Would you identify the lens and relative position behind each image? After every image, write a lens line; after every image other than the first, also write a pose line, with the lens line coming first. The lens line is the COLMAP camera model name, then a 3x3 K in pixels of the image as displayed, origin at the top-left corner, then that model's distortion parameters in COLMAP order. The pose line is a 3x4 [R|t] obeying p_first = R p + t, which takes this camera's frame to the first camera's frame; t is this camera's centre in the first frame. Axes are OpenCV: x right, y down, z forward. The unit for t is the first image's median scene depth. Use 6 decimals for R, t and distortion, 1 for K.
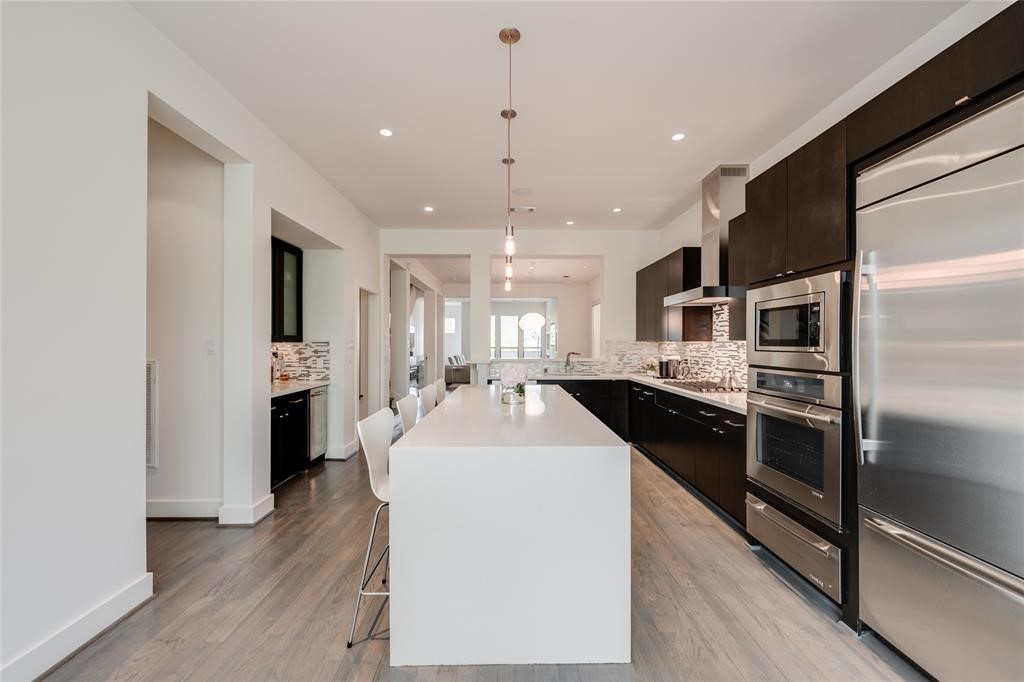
lens RADIAL K [[406.0, 0, 517.6], [0, 406.0, 343.0], [0, 0, 1]] dist [-0.000959, -0.000450]
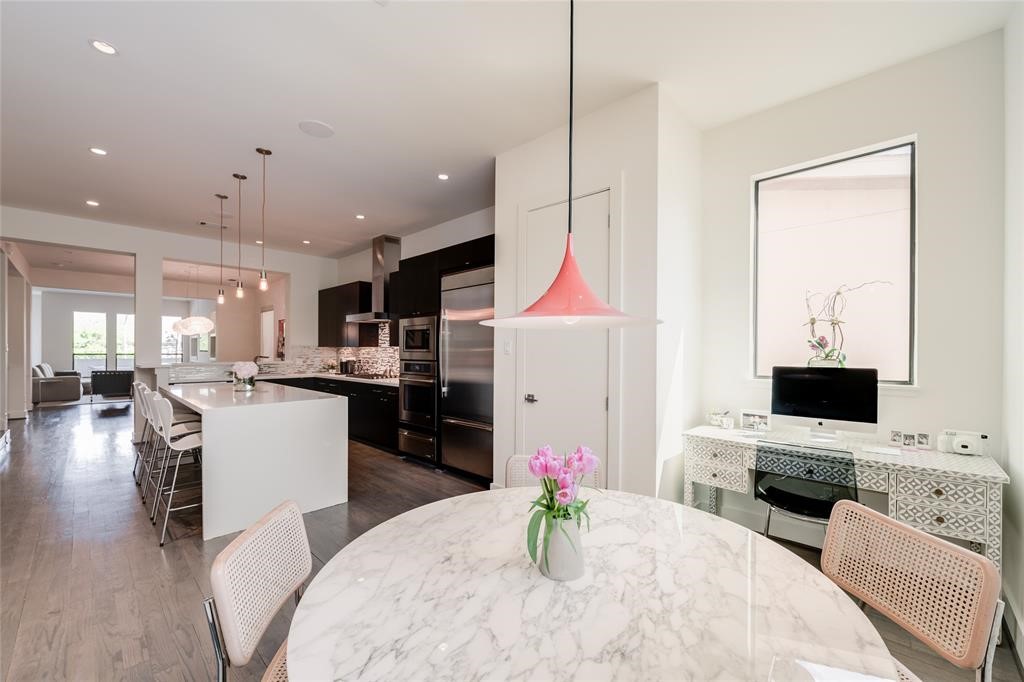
lens RADIAL K [[408.7, 0, 512.7], [0, 408.7, 349.9], [0, 0, 1]] dist [0.000579, -0.000127]
pose [[0.707614, 0.002680, 0.706594, -0.266266], [-0.003479, 0.999994, -0.000309, 0.006184], [-0.706590, -0.002240, 0.707619, -0.471760]]
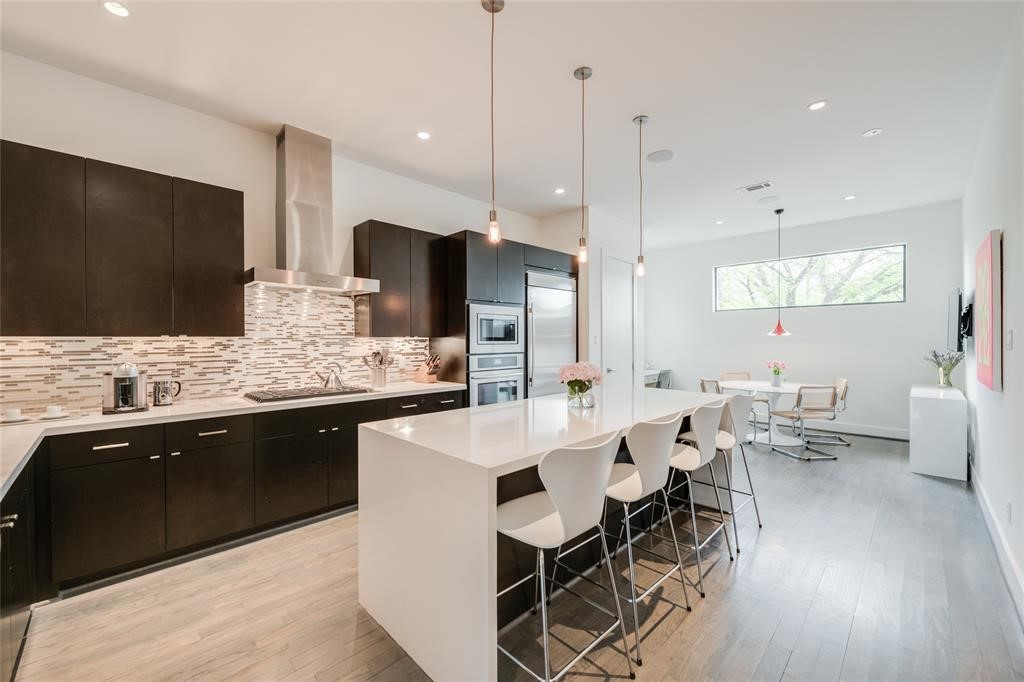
lens RADIAL K [[406.0, 0, 517.6], [0, 406.0, 343.0], [0, 0, 1]] dist [-0.000959, -0.000450]
pose [[-0.689946, -0.002731, 0.723855, -0.434237], [0.002744, 0.999976, 0.006388, 0.003102], [-0.723855, 0.006393, -0.689922, 1.333703]]
